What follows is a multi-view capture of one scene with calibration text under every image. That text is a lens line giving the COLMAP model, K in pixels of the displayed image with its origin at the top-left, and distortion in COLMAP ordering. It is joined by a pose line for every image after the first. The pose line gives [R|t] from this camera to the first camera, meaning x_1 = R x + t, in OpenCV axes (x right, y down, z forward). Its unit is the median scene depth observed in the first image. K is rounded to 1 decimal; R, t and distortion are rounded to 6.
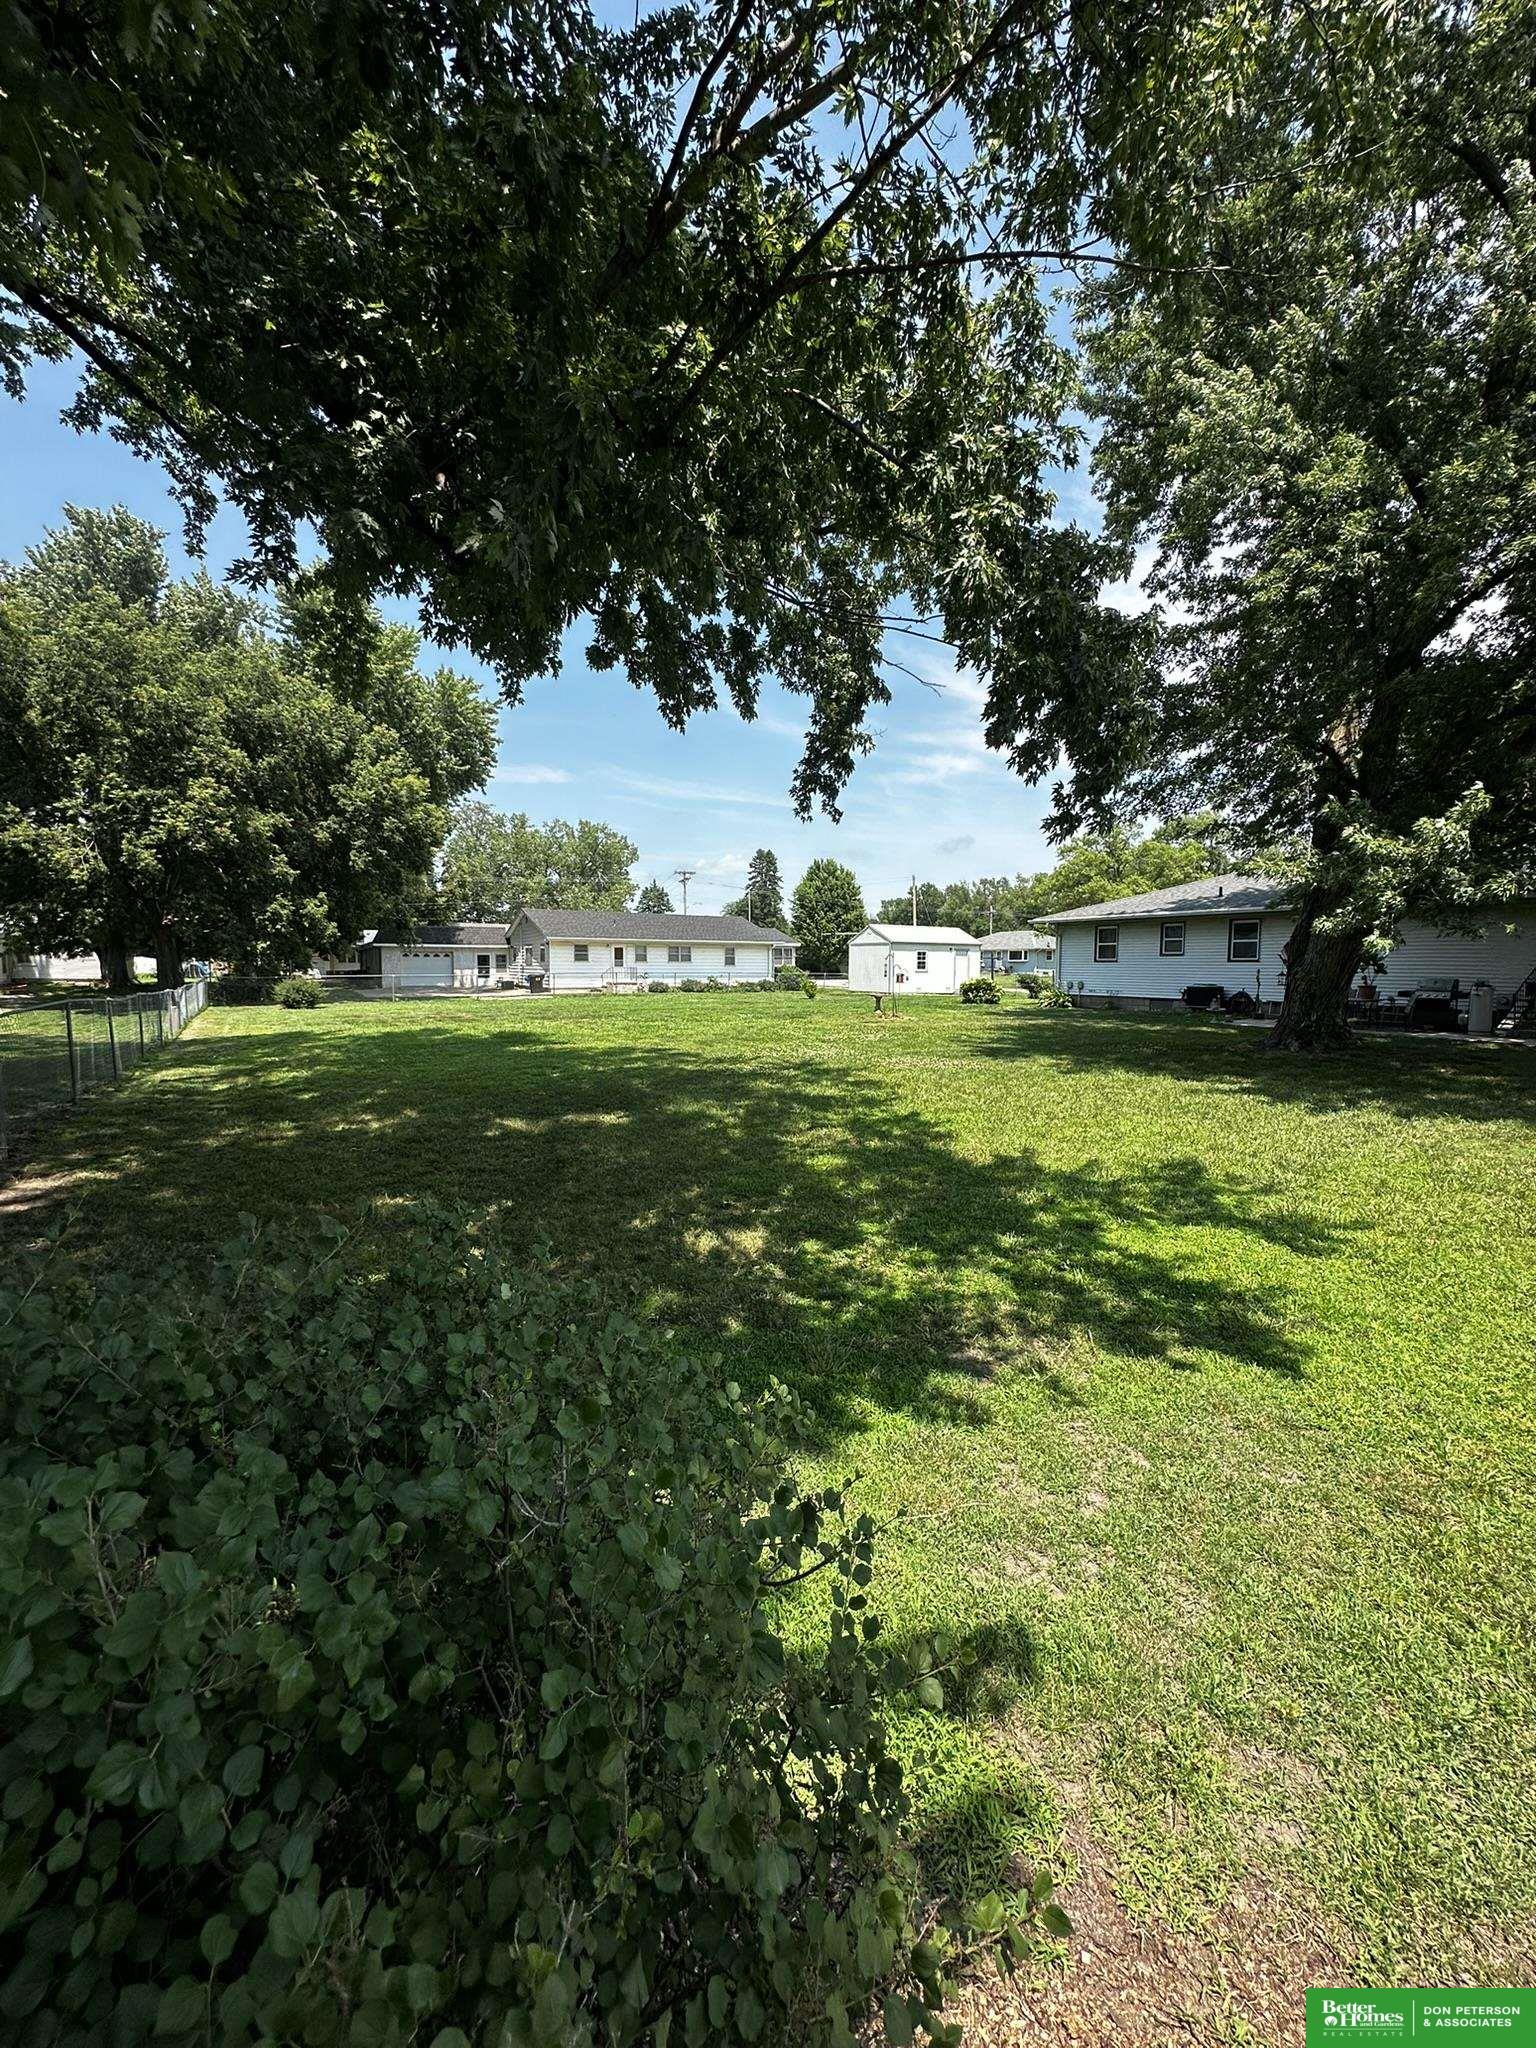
lens RADIAL K [[824.2, 0, 768.5], [0, 824.2, 1024.1], [0, 0, 1]] dist [-0.001420, -0.000191]
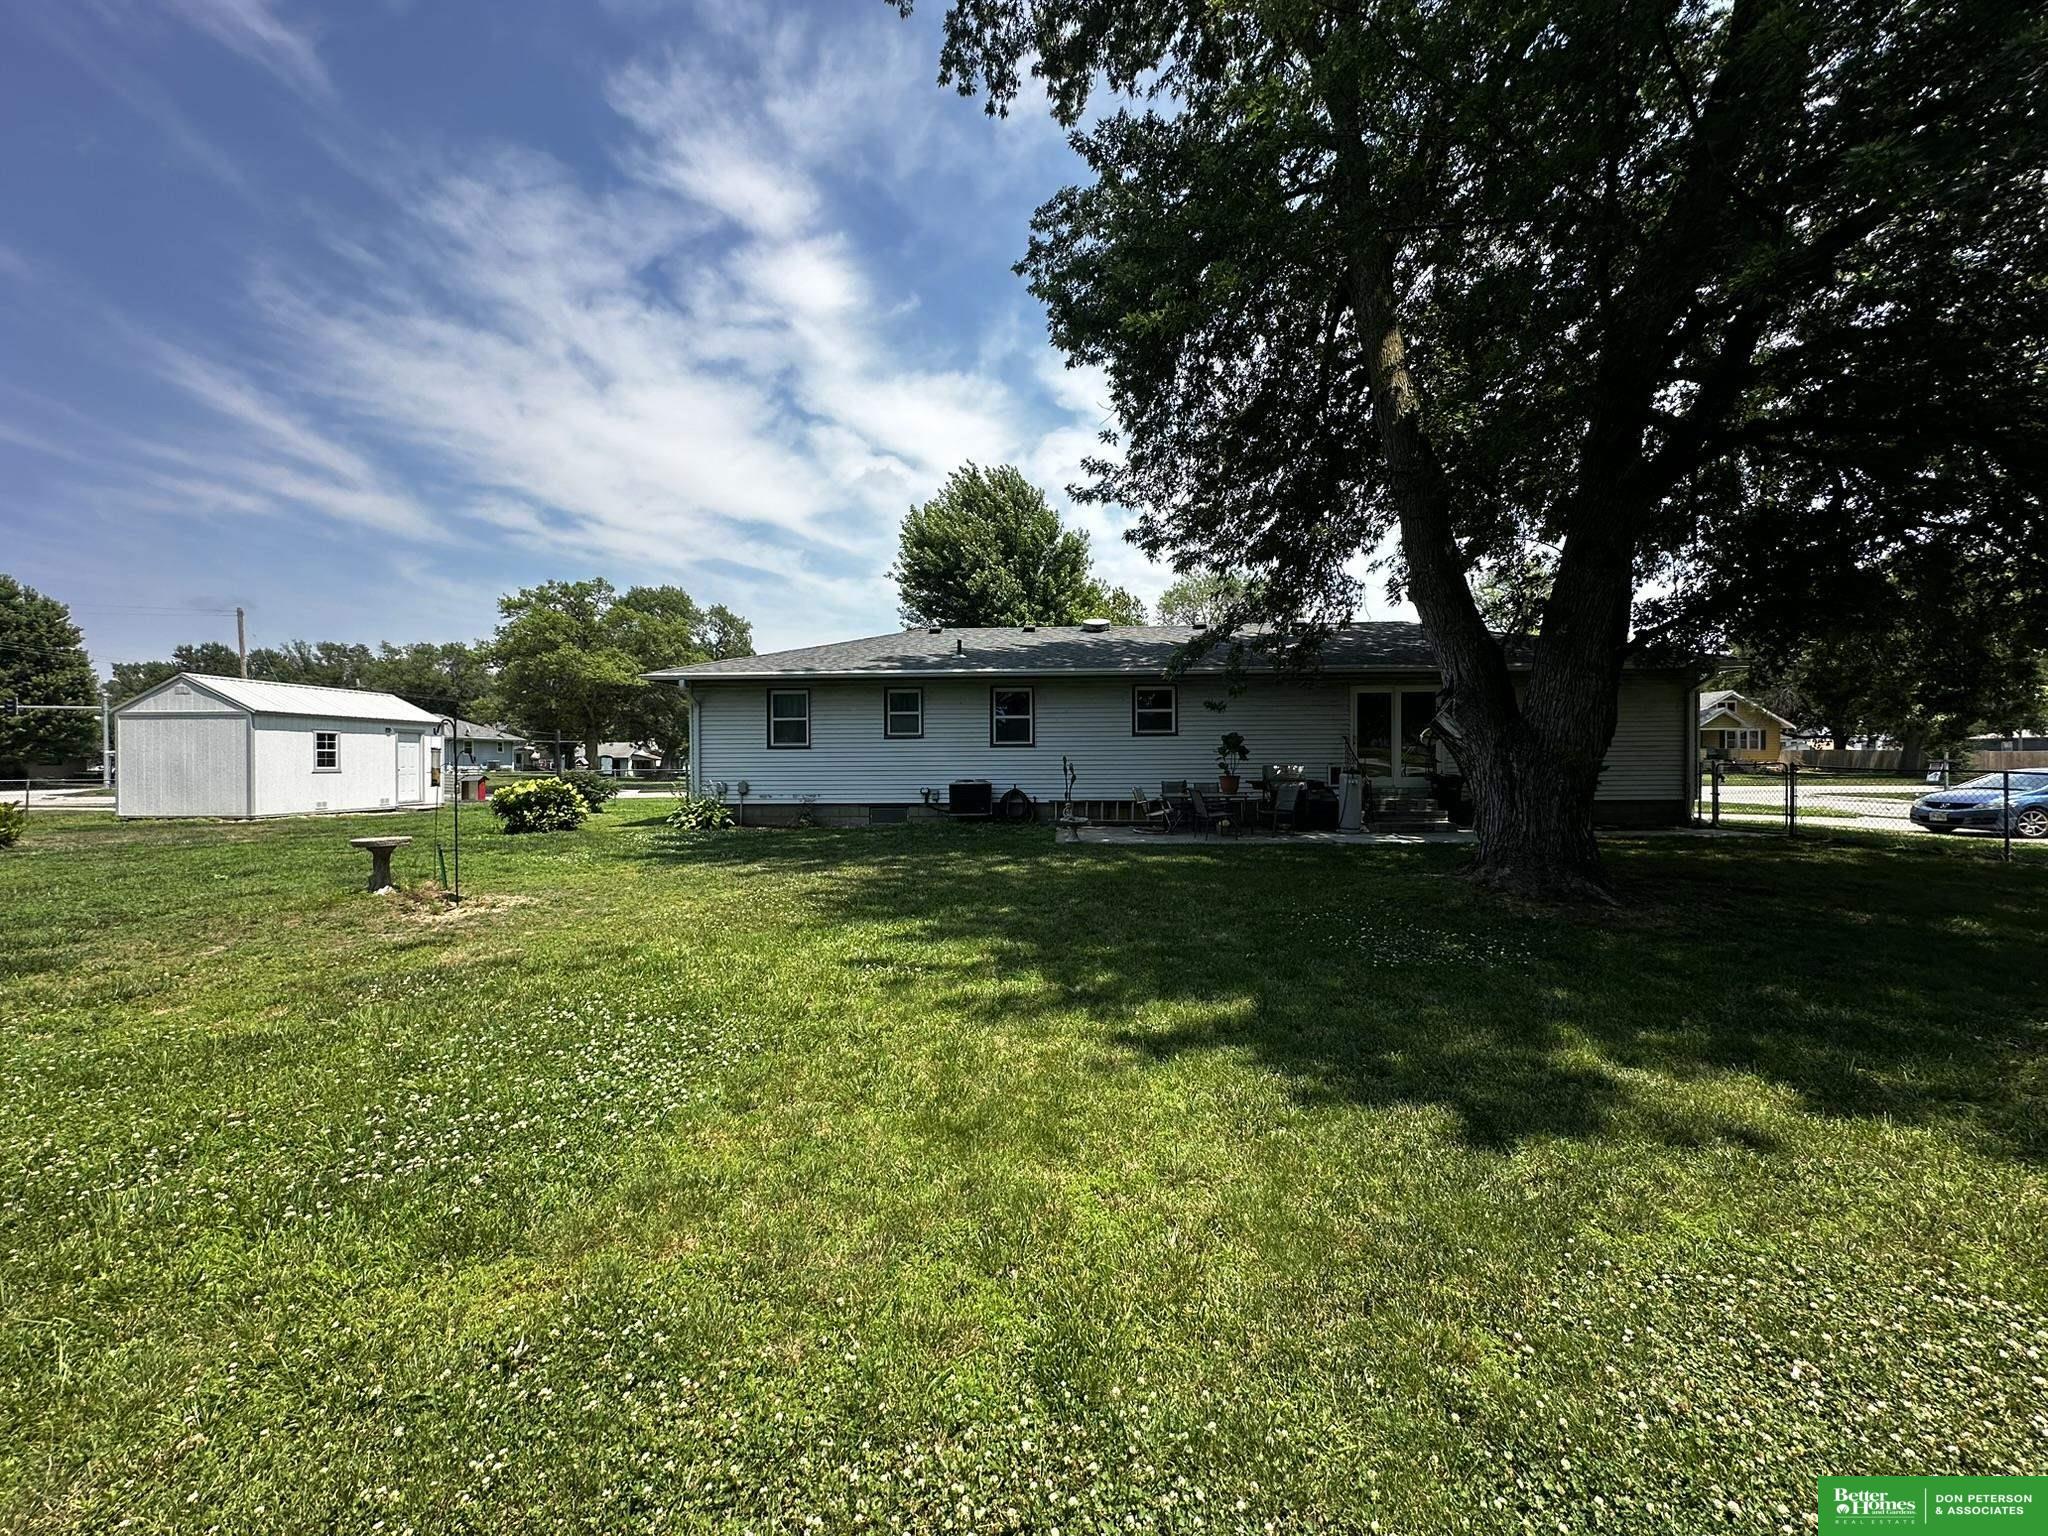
lens RADIAL K [[824.2, 0, 1025.3], [0, 824.2, 764.8], [0, 0, 1]] dist [-0.001420, -0.000191]
pose [[0.556998, -0.013341, 0.830407, -0.001153], [0.068237, 0.997226, -0.029749, -0.022093], [-0.827706, 0.073234, 0.556363, 0.343065]]
